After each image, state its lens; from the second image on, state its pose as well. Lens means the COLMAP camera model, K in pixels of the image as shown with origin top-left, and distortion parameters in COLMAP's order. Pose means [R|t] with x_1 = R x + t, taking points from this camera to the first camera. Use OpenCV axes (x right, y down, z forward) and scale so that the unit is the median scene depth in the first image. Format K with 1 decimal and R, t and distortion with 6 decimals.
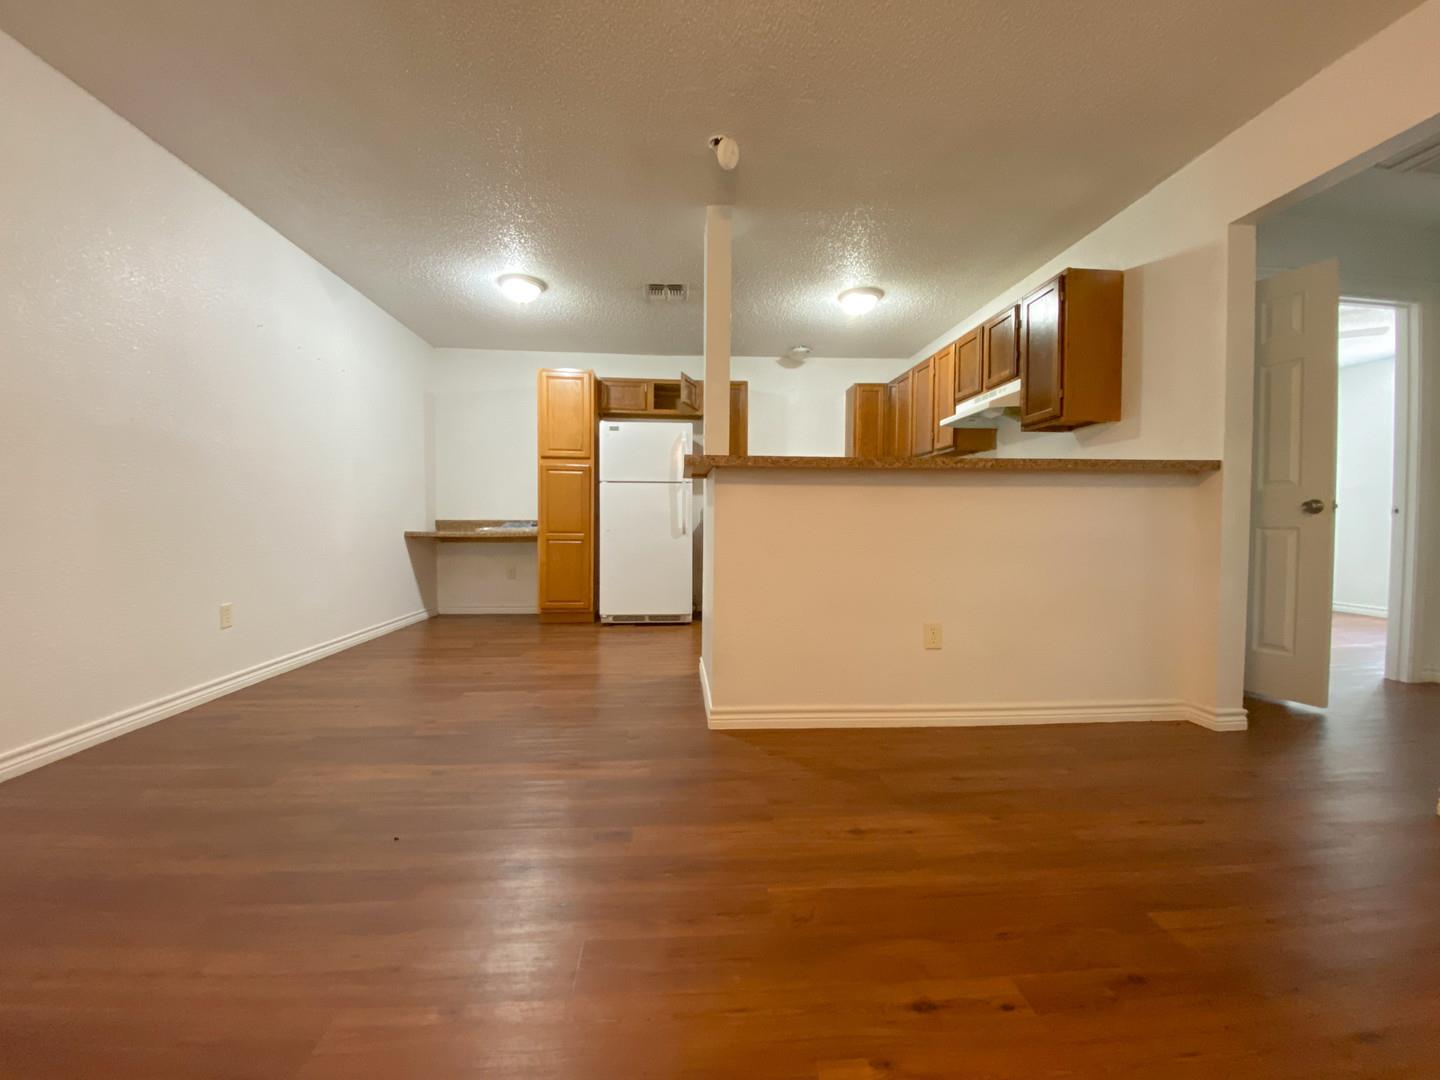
lens RADIAL K [[580.8, 0, 717.2], [0, 580.8, 539.6], [0, 0, 1]] dist [0.026128, -0.022261]
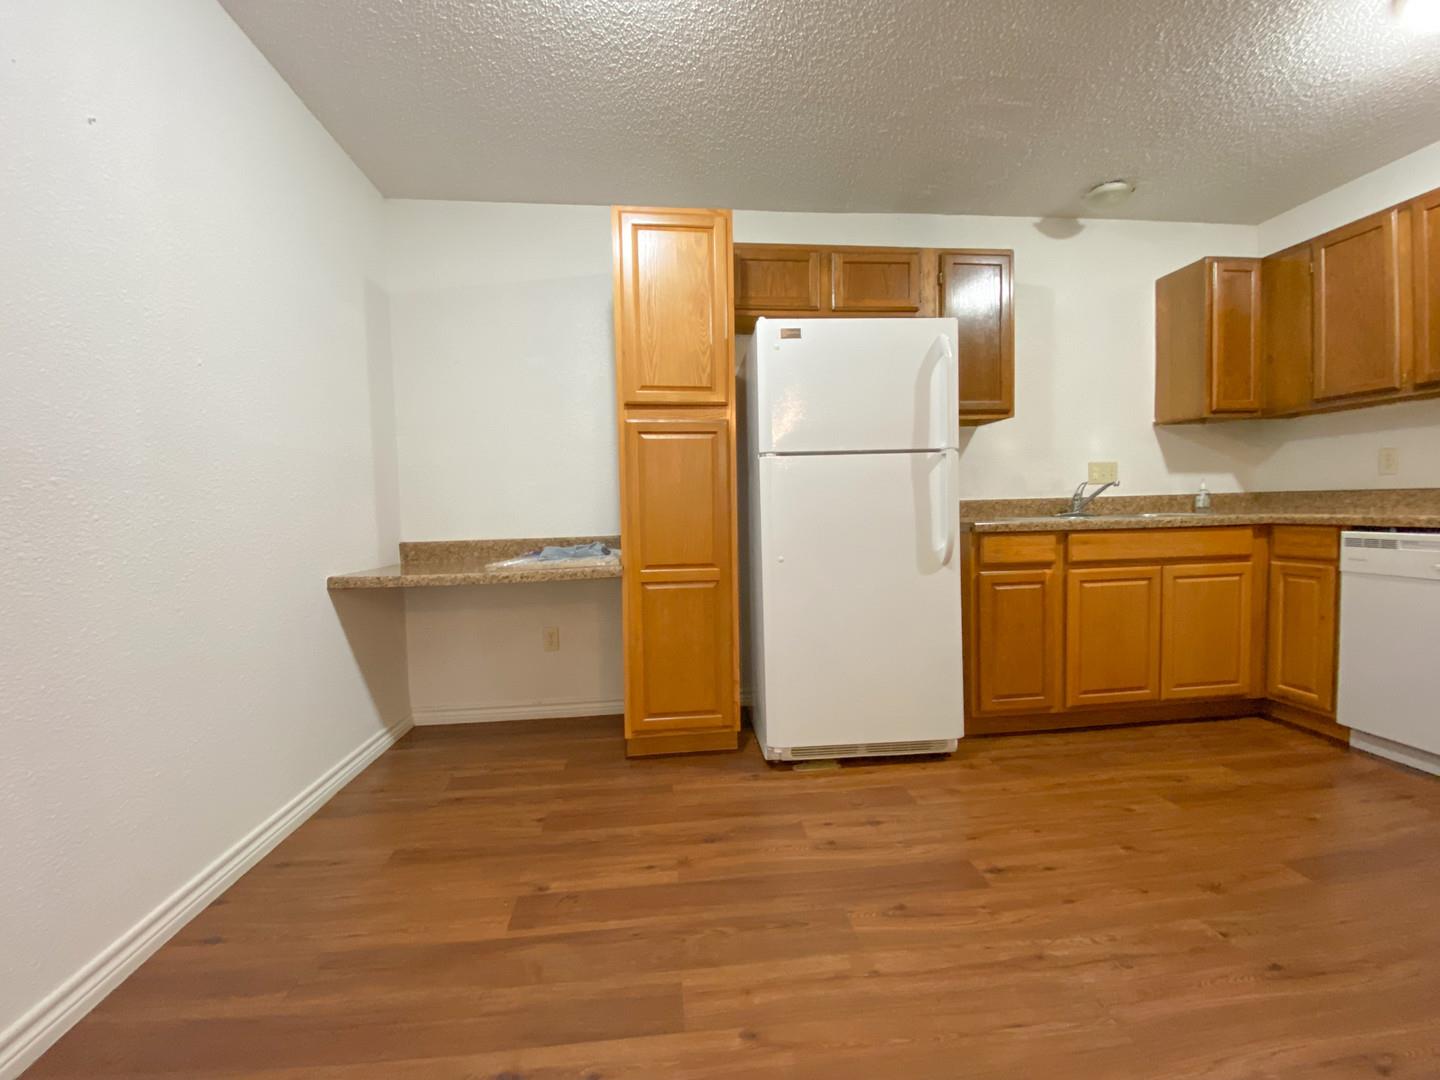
lens RADIAL K [[580.8, 0, 717.2], [0, 580.8, 539.6], [0, 0, 1]] dist [0.026128, -0.022261]
pose [[0.999249, -0.028434, 0.026341, -0.250134], [0.027899, 0.999401, 0.020490, -0.043551], [-0.026908, -0.019739, 0.999443, 0.549915]]
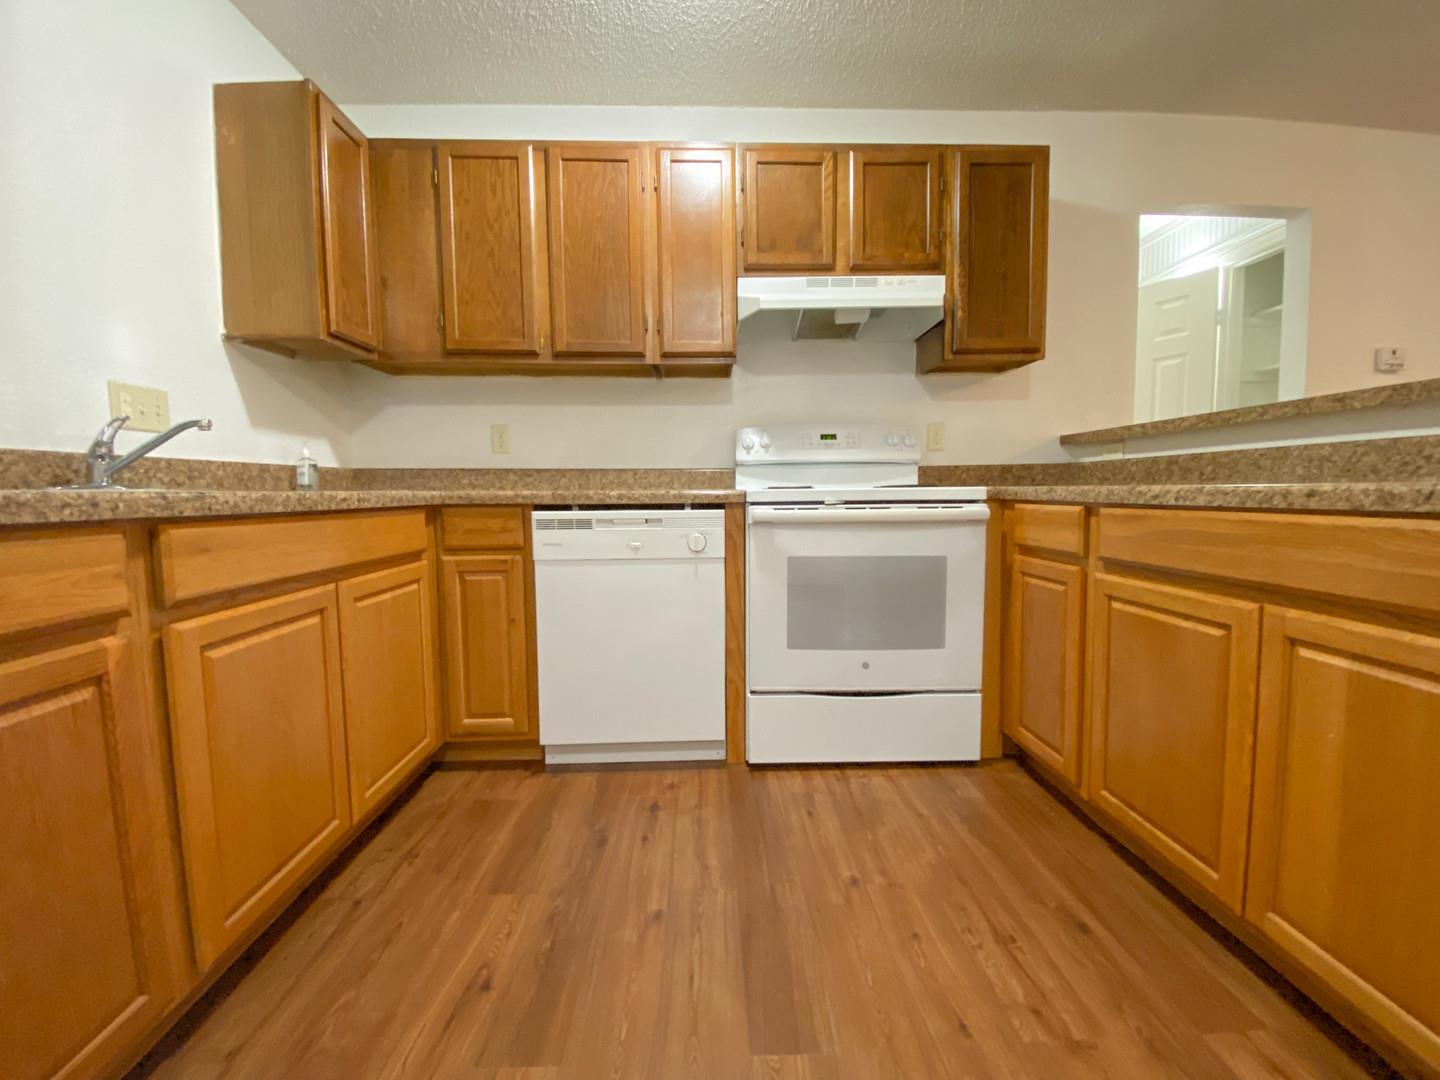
lens RADIAL K [[580.8, 0, 717.2], [0, 580.8, 539.6], [0, 0, 1]] dist [0.026128, -0.022261]
pose [[0.054098, -0.082400, 0.995130, -0.107598], [0.038492, 0.996021, 0.080381, -0.034257], [-0.997793, 0.033956, 0.057054, 0.861655]]
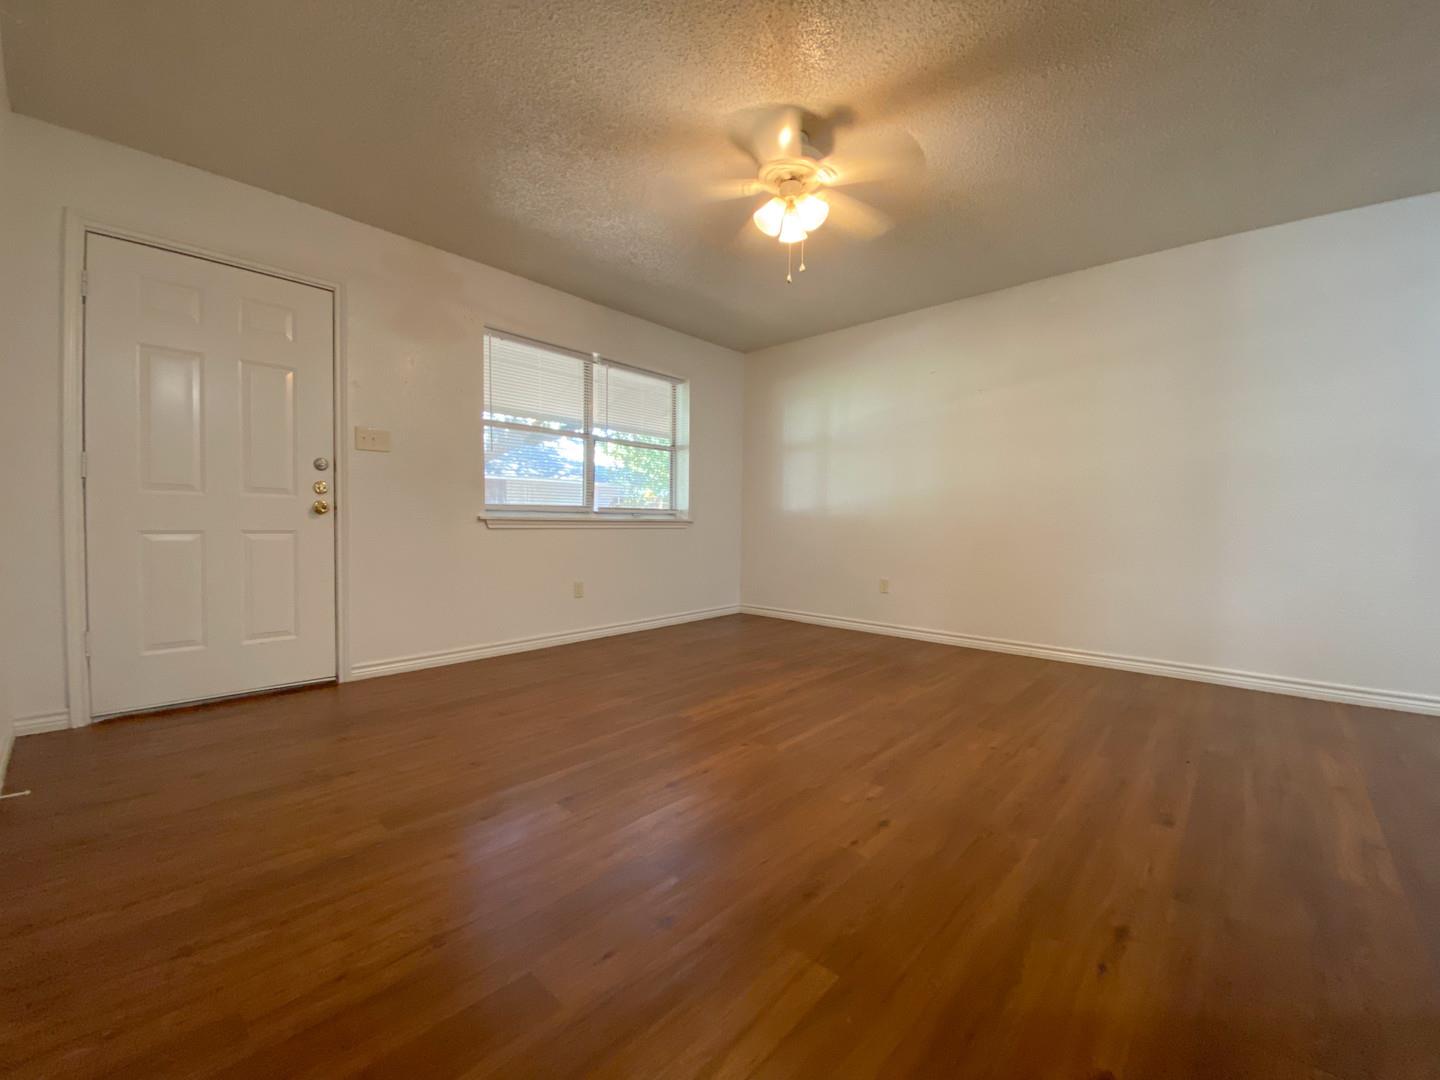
lens RADIAL K [[580.8, 0, 717.2], [0, 580.8, 539.6], [0, 0, 1]] dist [0.026128, -0.022261]
pose [[-0.726099, 0.011775, -0.687489, 0.404434], [-0.033121, 0.998094, 0.052077, -0.016044], [0.686792, 0.060583, -0.724325, 0.405587]]
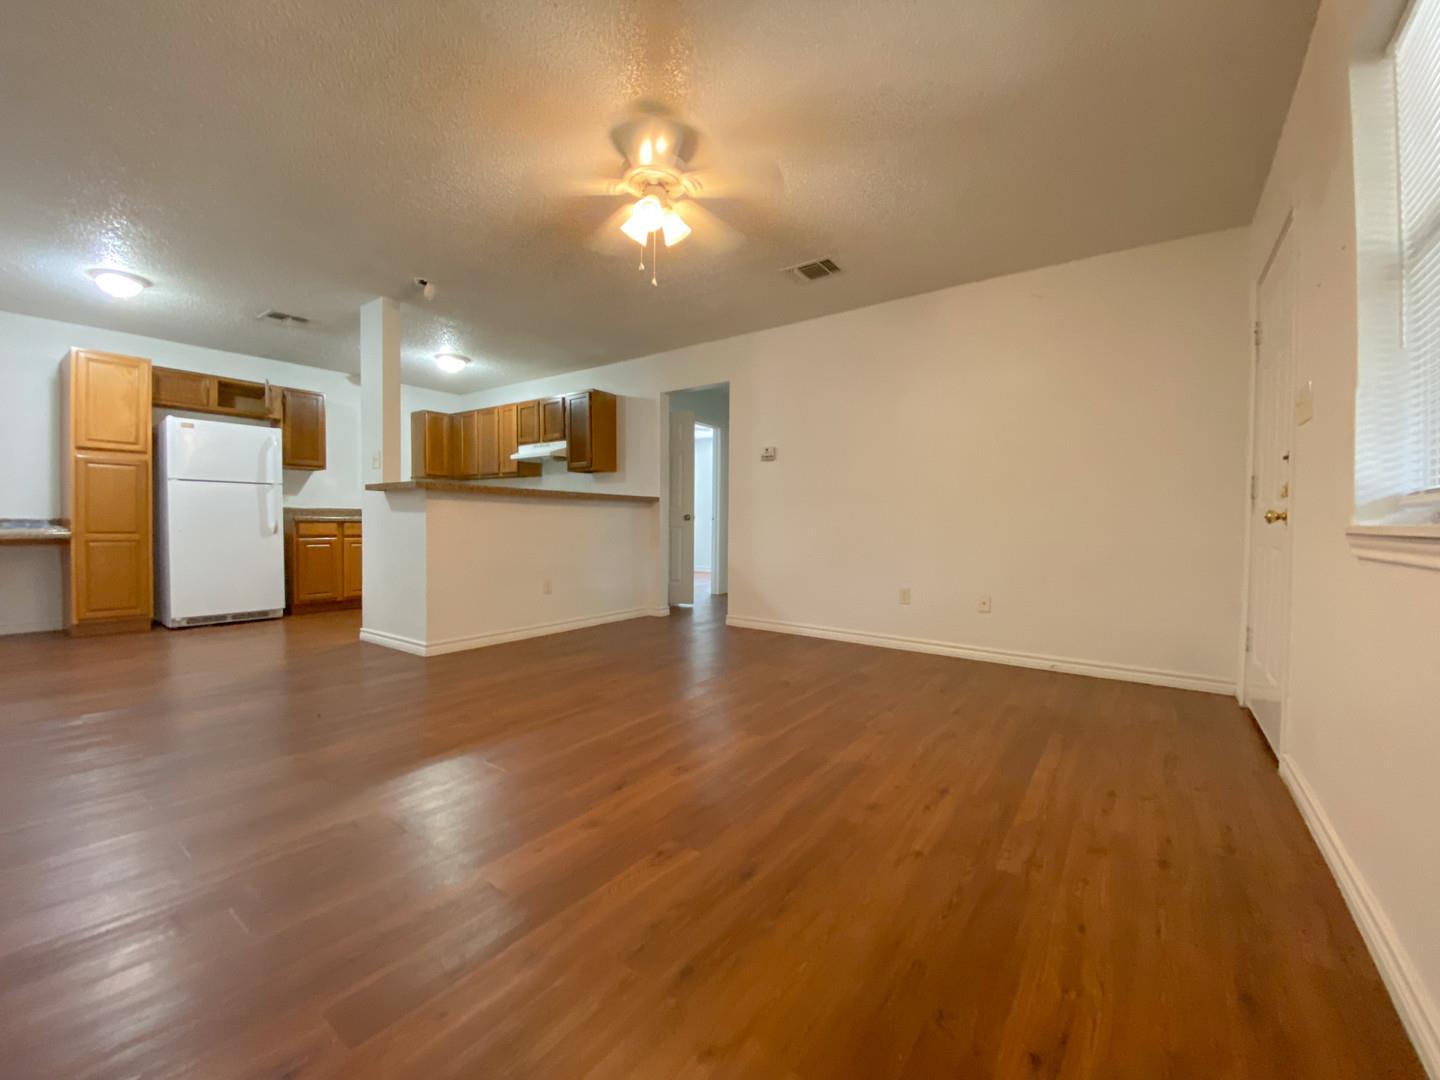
lens RADIAL K [[578.1, 0, 734.3], [0, 578.1, 540.6], [0, 0, 1]] dist [-0.000267, -0.014321]
pose [[0.622260, -0.019931, 0.782557, -0.359235], [0.016931, 0.999785, 0.012001, 0.005391], [-0.782627, 0.005781, 0.622464, -0.313017]]
